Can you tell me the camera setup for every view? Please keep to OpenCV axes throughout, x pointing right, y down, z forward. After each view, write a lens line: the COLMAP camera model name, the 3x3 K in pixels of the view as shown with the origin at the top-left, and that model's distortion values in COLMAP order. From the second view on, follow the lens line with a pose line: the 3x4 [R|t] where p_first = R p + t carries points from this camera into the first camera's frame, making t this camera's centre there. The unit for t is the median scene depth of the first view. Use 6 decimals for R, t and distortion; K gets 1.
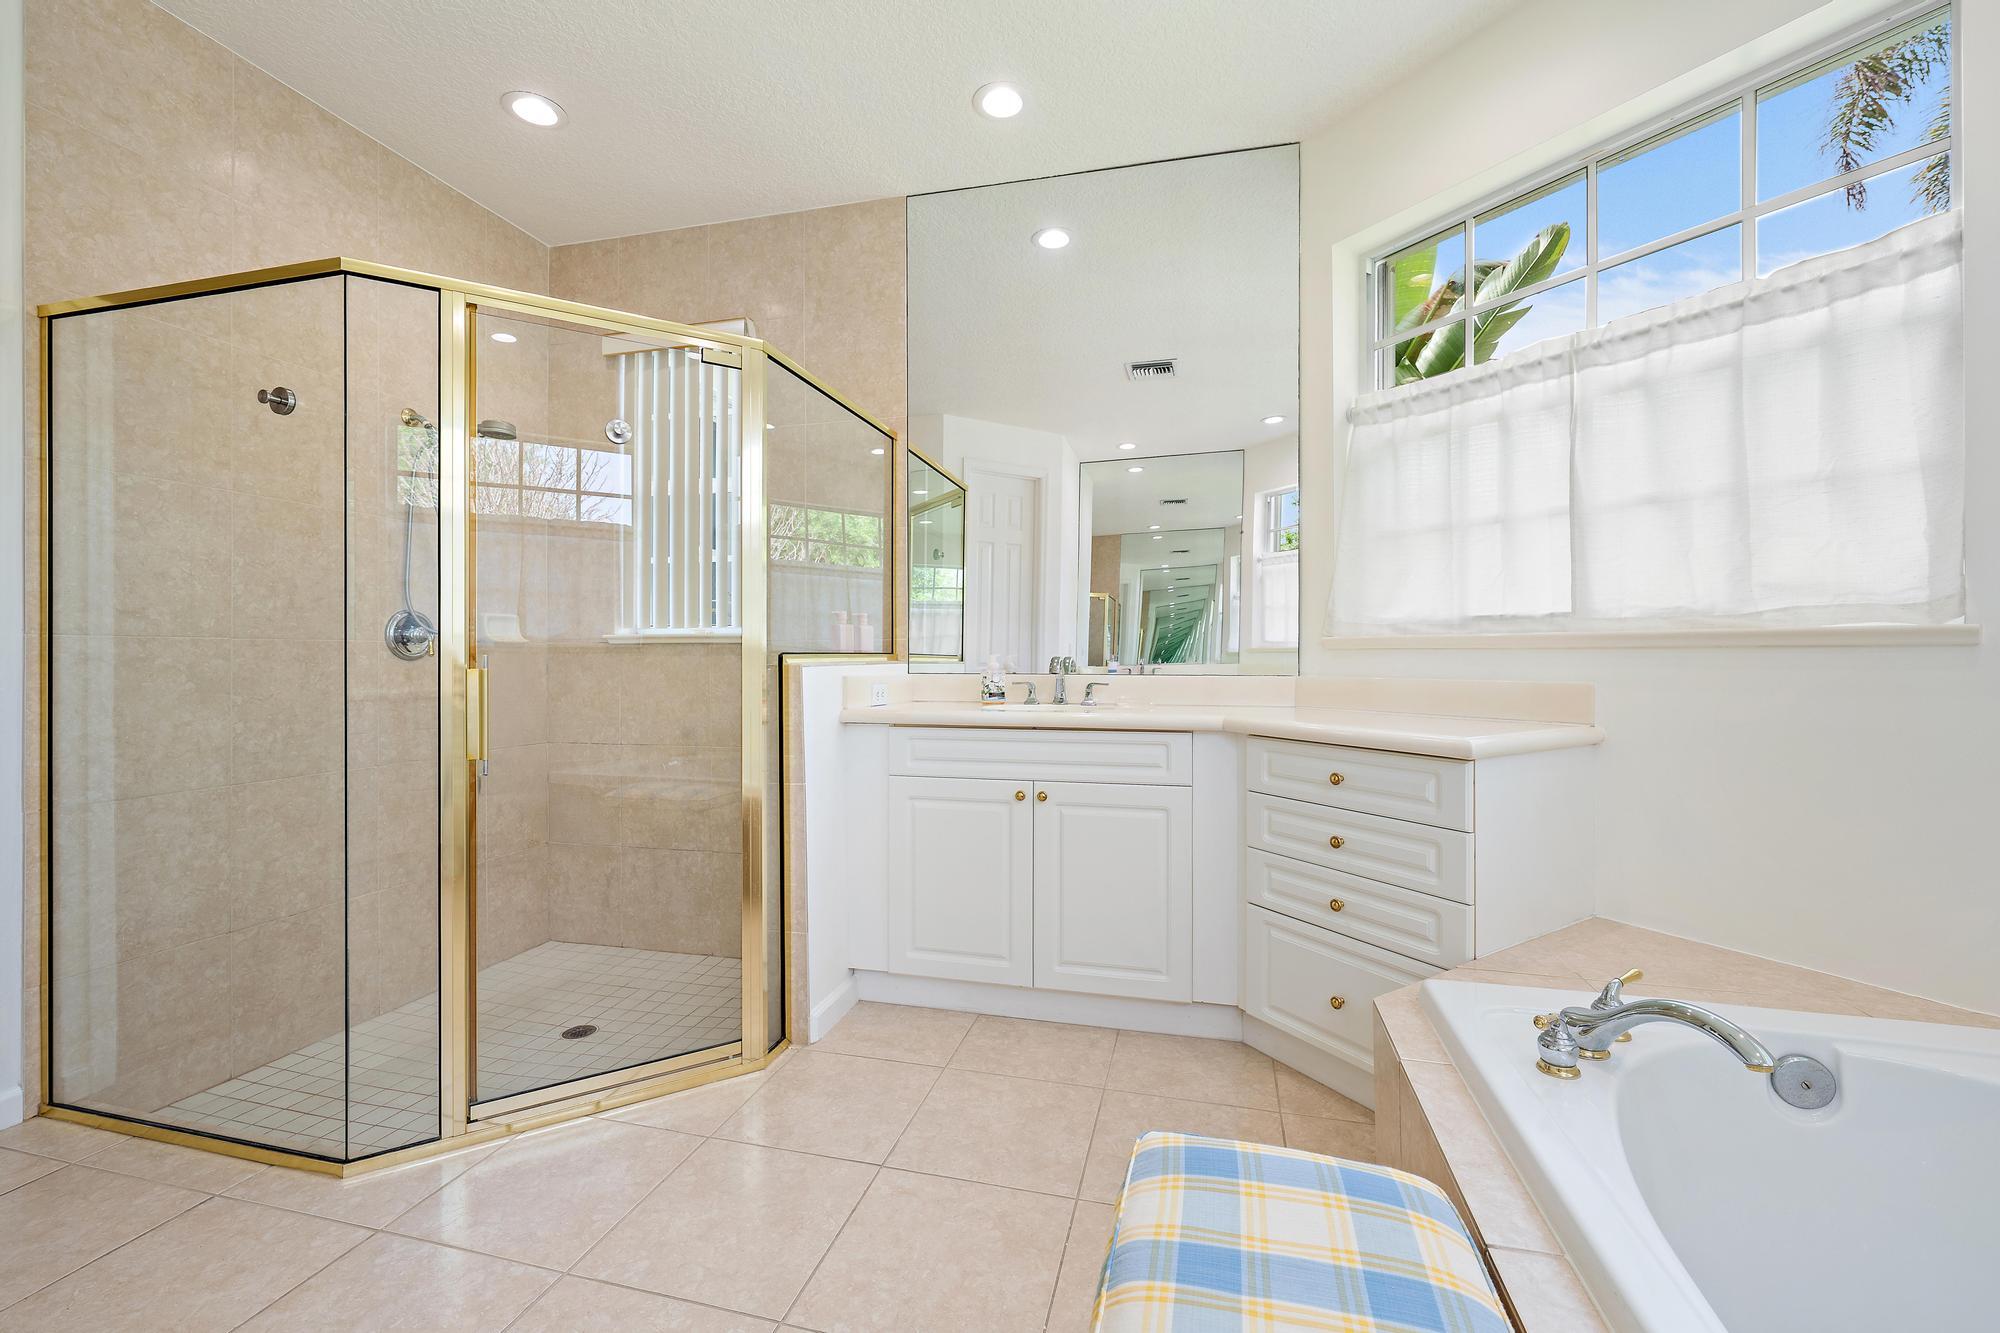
lens RADIAL K [[837.3, 0, 1014.3], [0, 837.3, 656.4], [0, 0, 1]] dist [-0.001670, 0.000490]
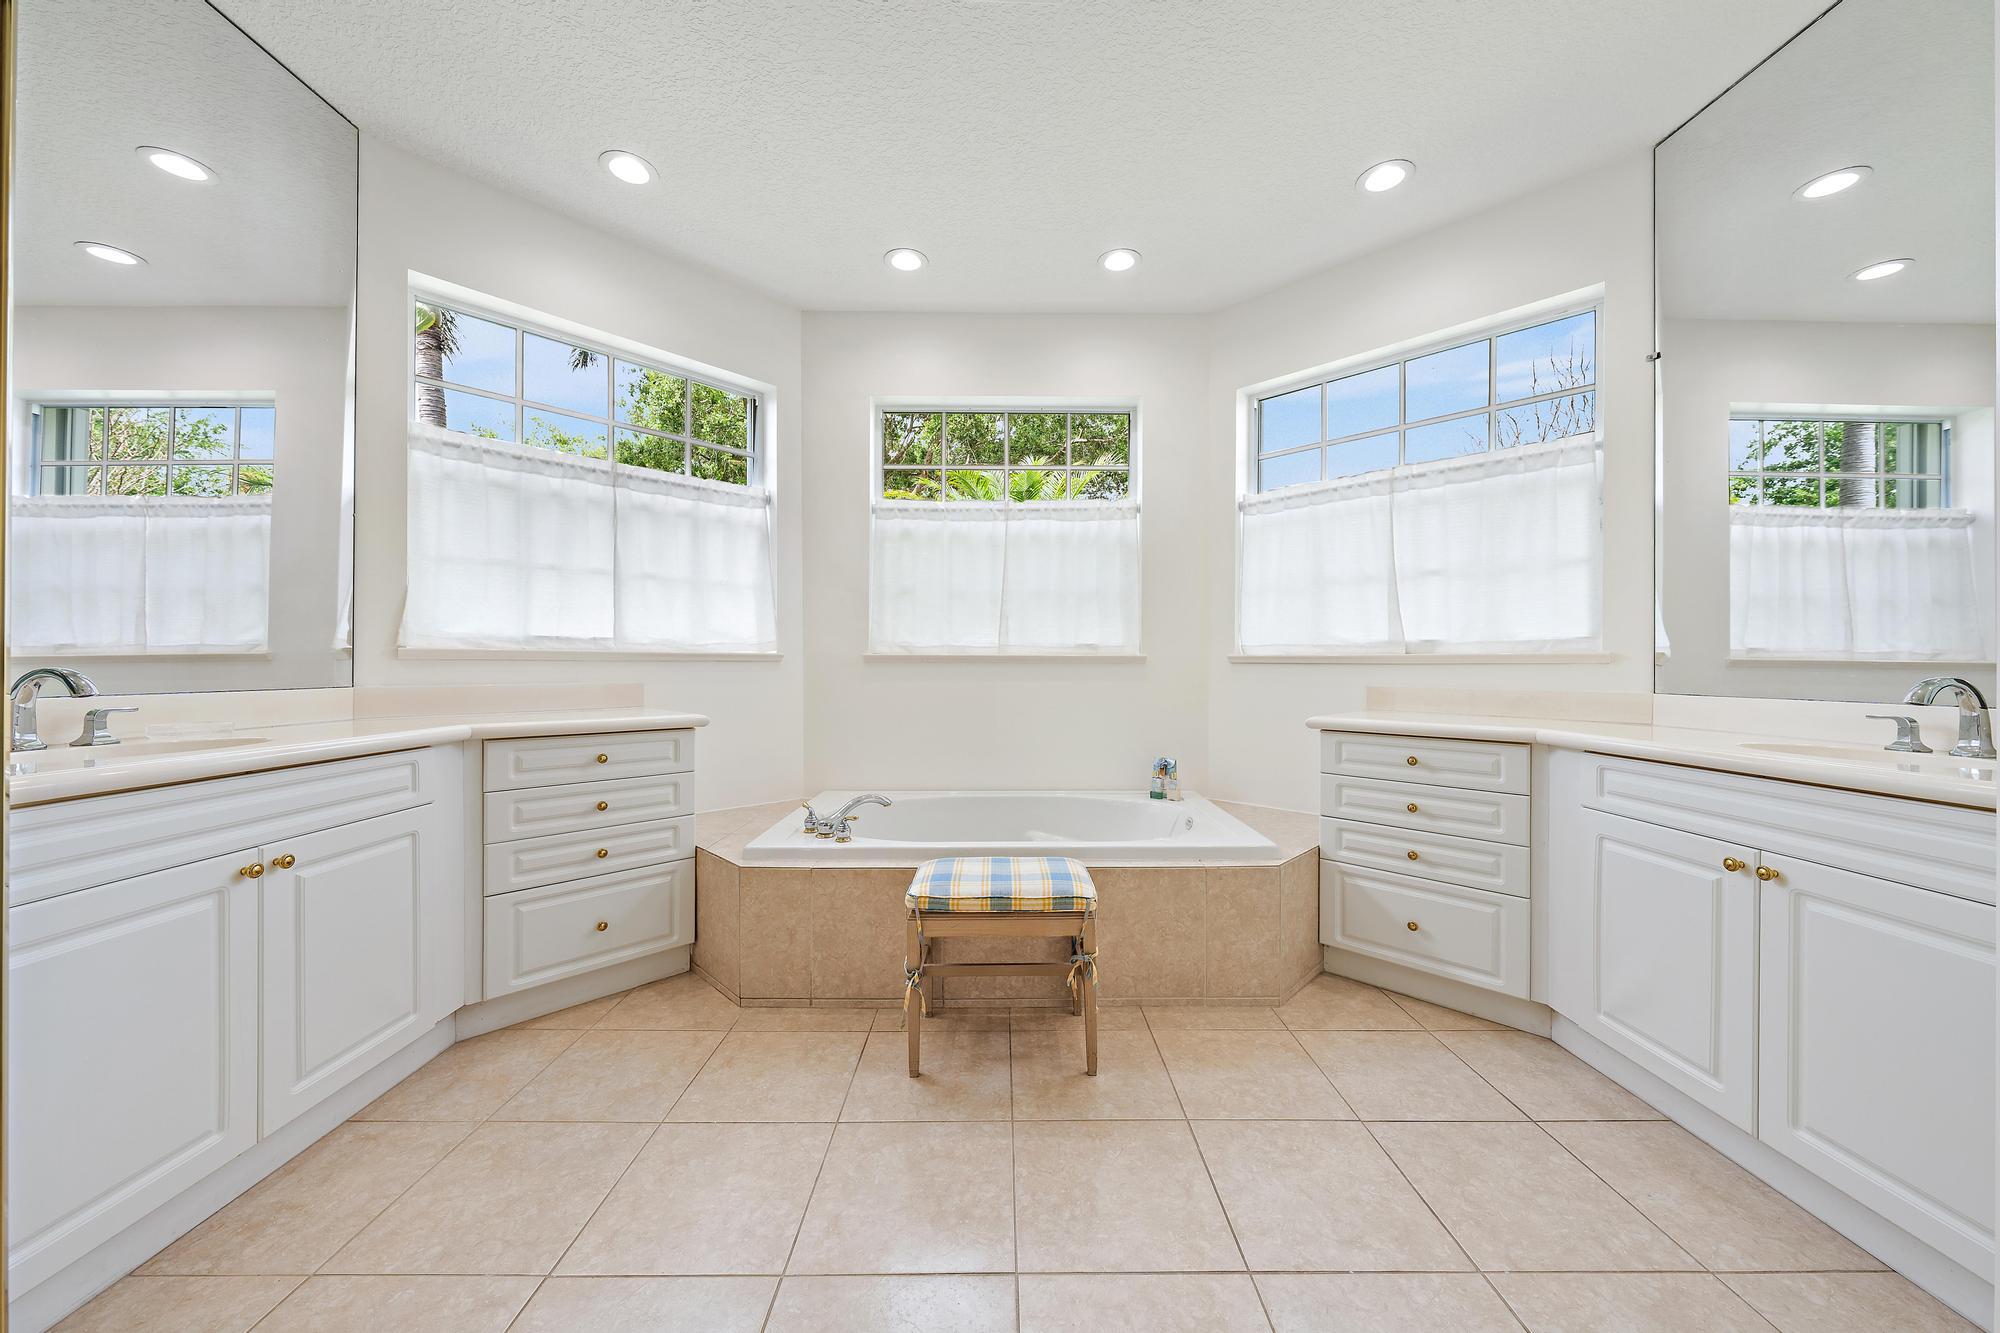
lens RADIAL K [[742.5, 0, 1012.6], [0, 742.5, 667.9], [0, 0, 1]] dist [0.003422, 0.000012]
pose [[-0.286840, -0.006736, 0.957955, -0.819876], [-0.000161, 0.999976, 0.006983, -0.005131], [-0.957978, 0.001849, -0.286834, 0.626743]]
